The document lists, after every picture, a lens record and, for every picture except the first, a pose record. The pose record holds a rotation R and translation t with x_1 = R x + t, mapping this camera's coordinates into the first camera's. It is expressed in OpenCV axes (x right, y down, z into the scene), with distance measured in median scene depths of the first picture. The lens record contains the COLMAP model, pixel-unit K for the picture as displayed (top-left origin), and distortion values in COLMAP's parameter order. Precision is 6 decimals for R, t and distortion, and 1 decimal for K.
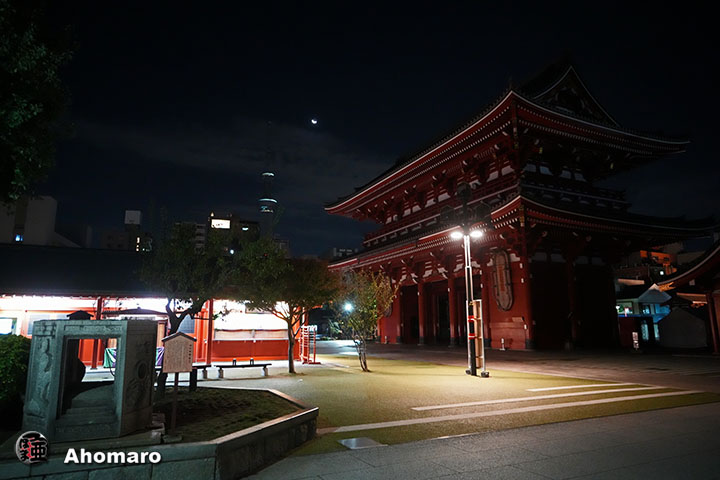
lens RADIAL K [[478.6, 0, 360.0], [0, 478.6, 240.0], [0, 0, 1]] dist [-0.045311, 0.002903]
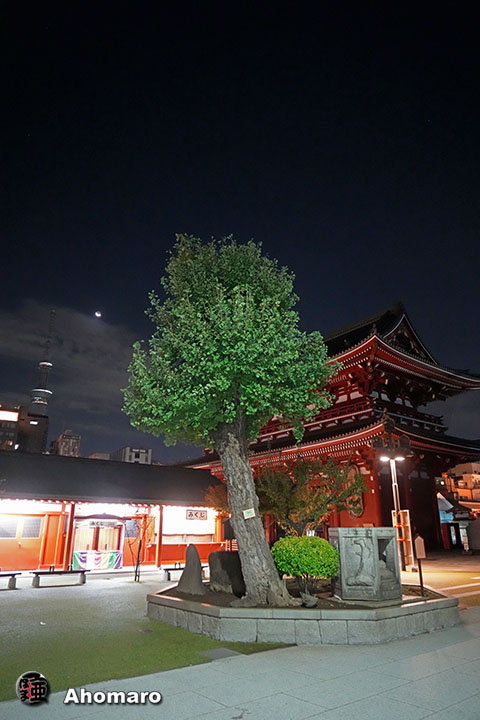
lens RADIAL K [[478.6, 0, 240.0], [0, 478.6, 360.0], [0, 0, 1]] dist [-0.045311, 0.002903]
pose [[0.975586, 0.078854, 0.204974, -0.228026], [-0.043849, 0.984464, -0.170022, -0.018280], [-0.215196, 0.156883, 0.963887, -0.101317]]
